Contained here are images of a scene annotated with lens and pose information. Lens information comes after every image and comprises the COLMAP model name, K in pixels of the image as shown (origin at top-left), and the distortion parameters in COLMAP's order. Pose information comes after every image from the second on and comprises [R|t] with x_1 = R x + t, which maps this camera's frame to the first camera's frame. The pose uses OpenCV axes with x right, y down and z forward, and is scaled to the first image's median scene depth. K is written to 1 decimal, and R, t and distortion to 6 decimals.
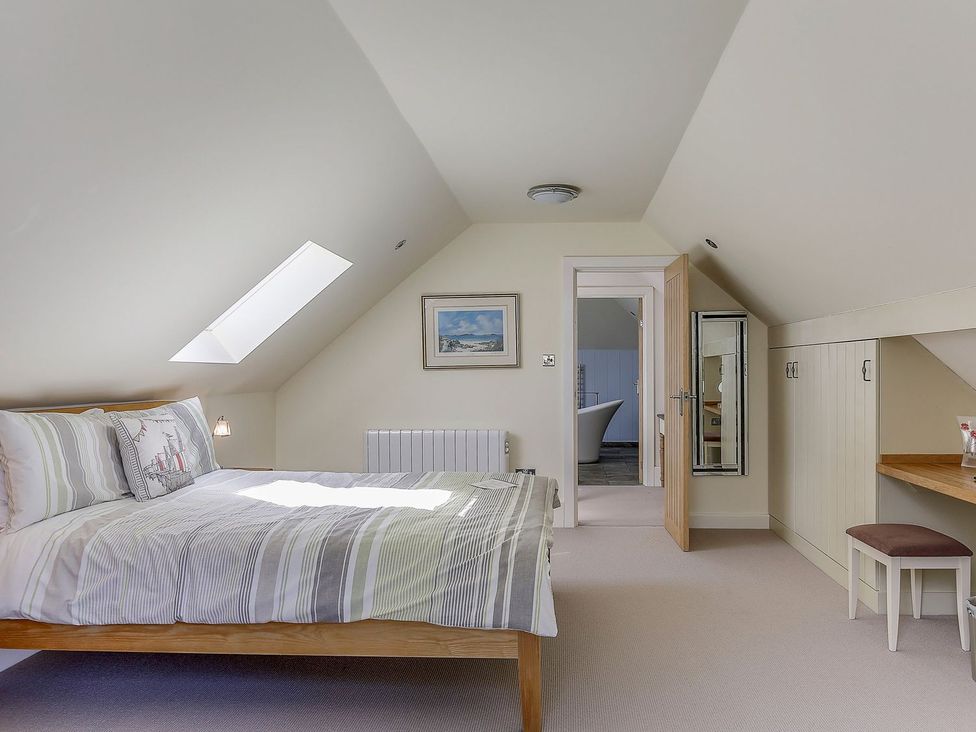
lens RADIAL K [[862.8, 0, 487.5], [0, 862.8, 387.6], [0, 0, 1]] dist [0.009606, 0.012594]
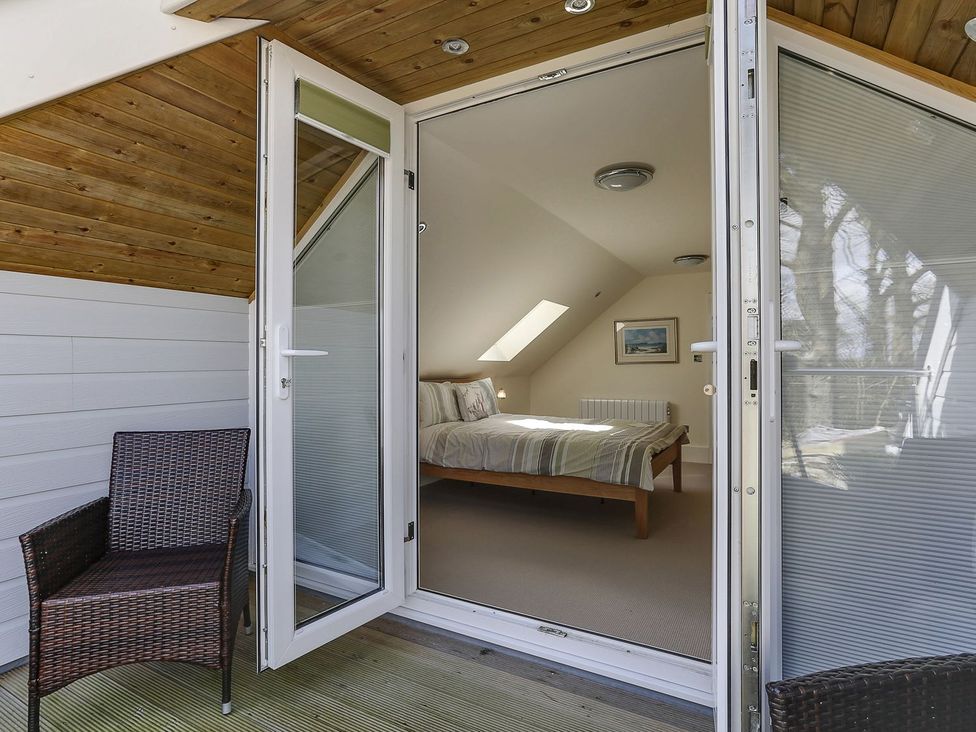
lens RADIAL K [[511.8, 0, 488.0], [0, 511.8, 366.0], [0, 0, 1]] dist [0.000742, -0.011599]
pose [[0.947274, -0.000505, -0.320425, 0.080703], [-0.005197, 0.999843, -0.016939, 0.007298], [0.320383, 0.017711, 0.947123, -0.252112]]
